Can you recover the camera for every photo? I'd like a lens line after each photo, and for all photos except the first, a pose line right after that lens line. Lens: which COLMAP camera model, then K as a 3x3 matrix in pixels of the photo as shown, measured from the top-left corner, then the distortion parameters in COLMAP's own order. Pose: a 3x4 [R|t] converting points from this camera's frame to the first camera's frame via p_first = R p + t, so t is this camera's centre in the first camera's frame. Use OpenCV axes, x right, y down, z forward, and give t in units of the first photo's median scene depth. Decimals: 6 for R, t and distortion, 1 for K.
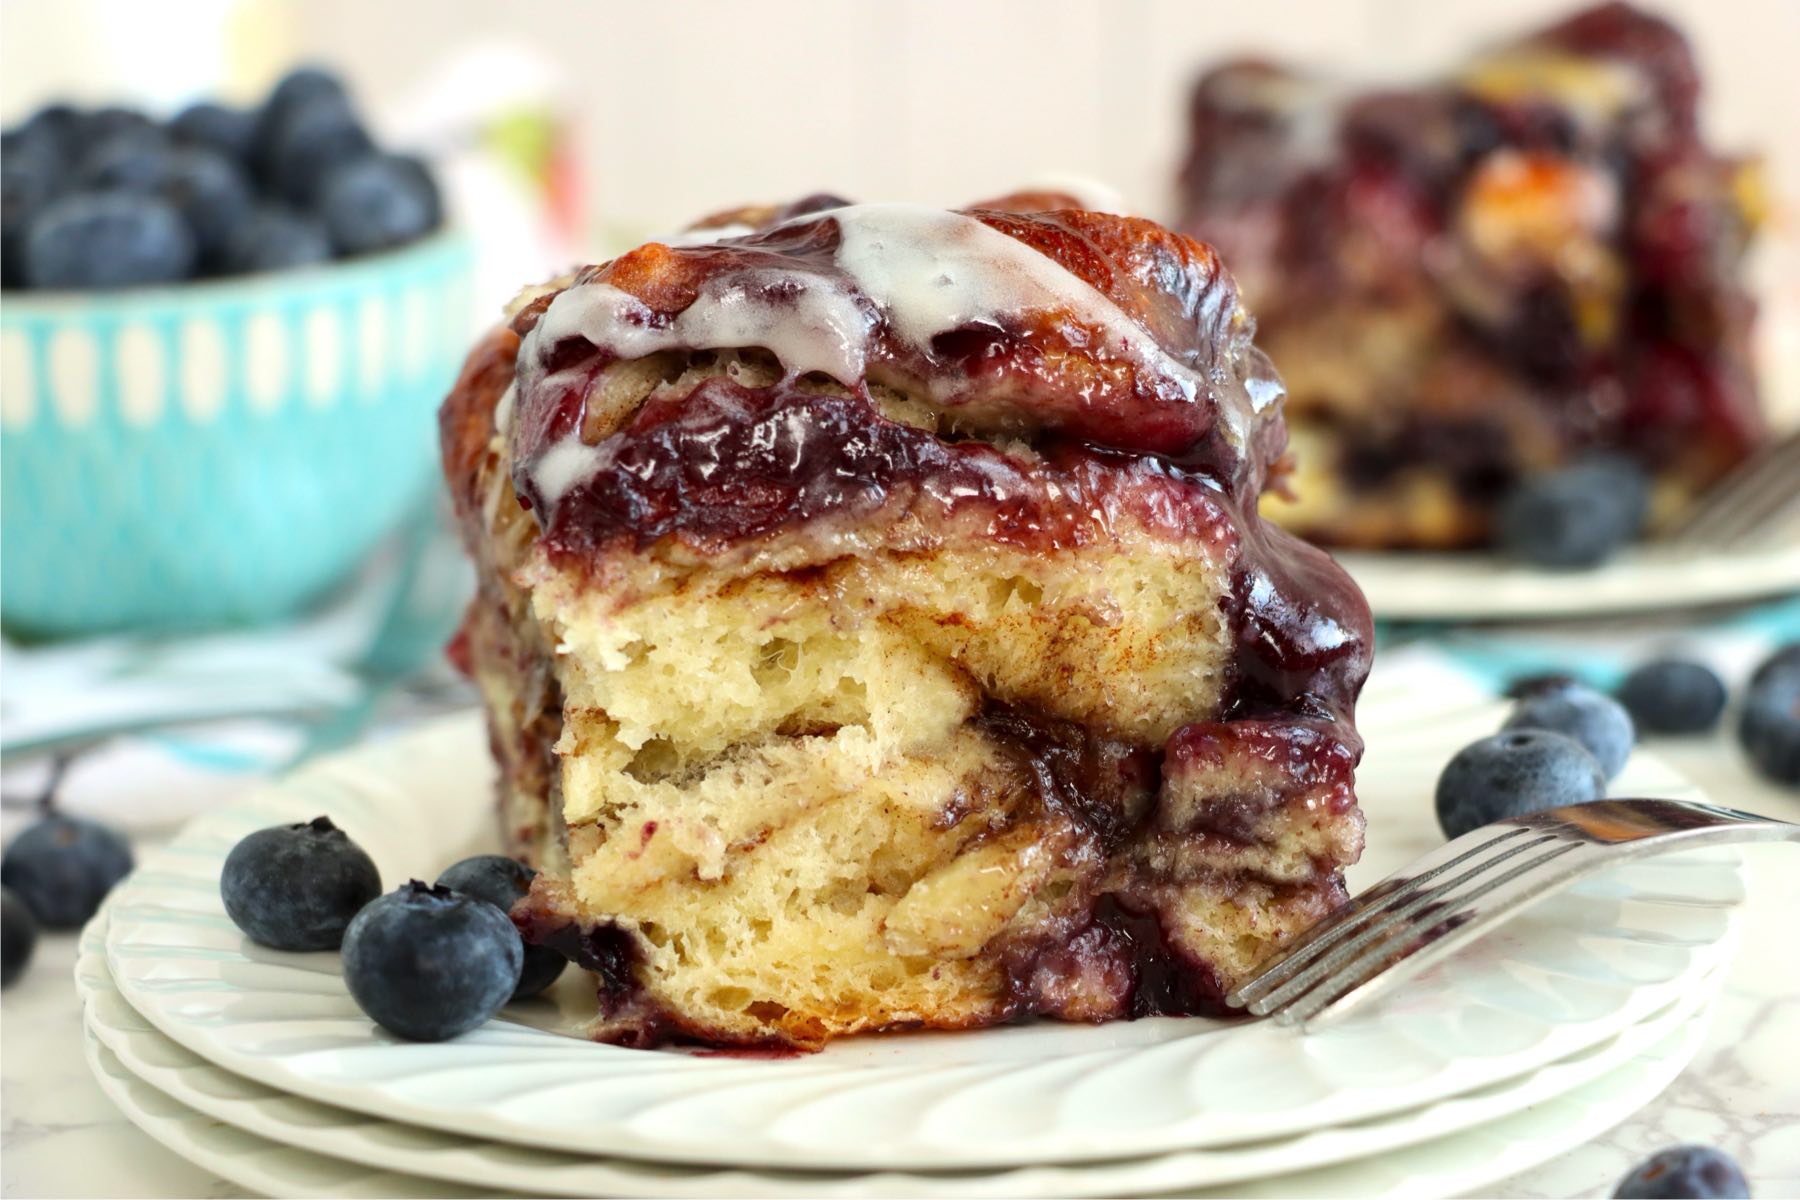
lens RADIAL K [[4849.3, 0, 900.0], [0, 4849.3, 600.0], [0, 0, 1]] dist [0.287242, 0.122258]
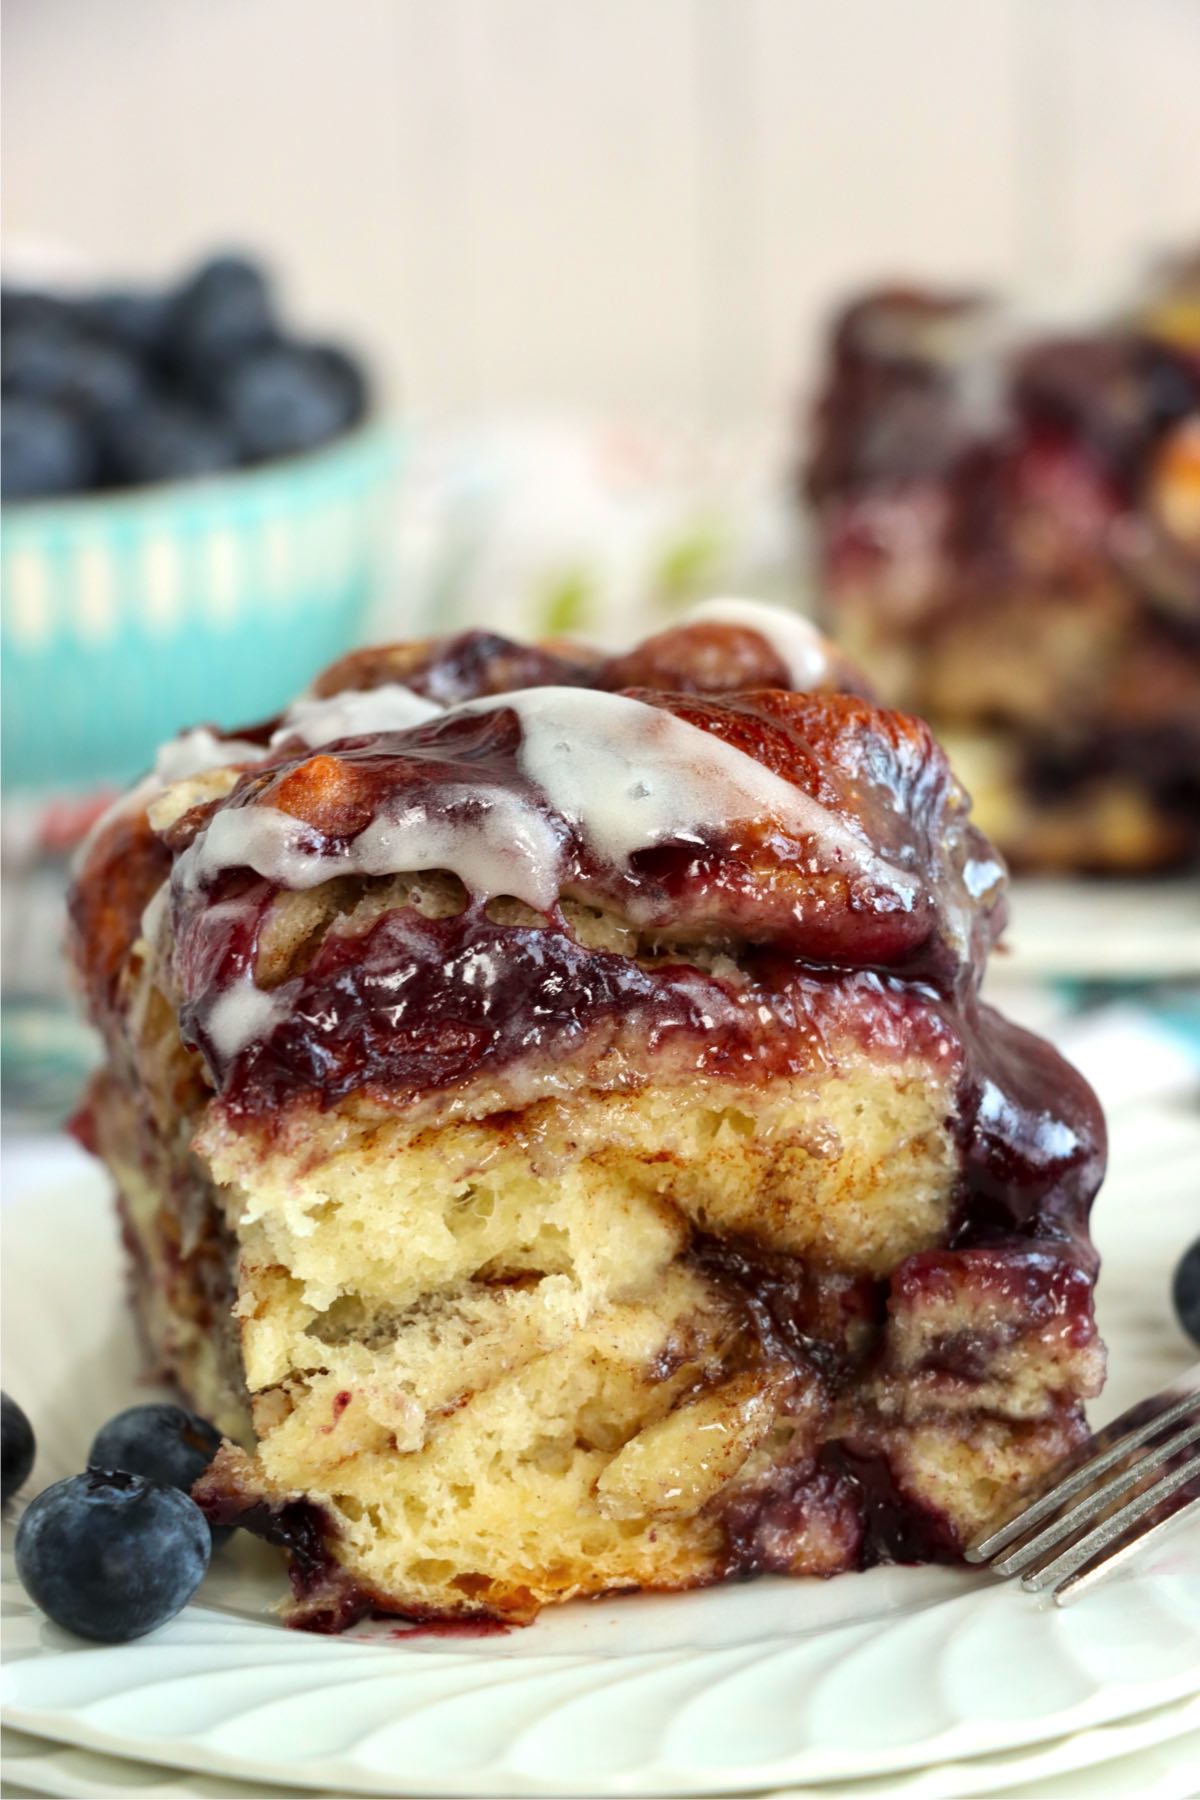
lens RADIAL K [[6560.8, 0, 600.0], [0, 6560.8, 900.0], [0, 0, 1]] dist [0.516481, -1.503886]
pose [[0.997925, -0.033689, 0.054861, -0.067615], [0.027381, 0.993339, 0.111929, -0.185002], [-0.058266, -0.110194, 0.992201, -0.236288]]
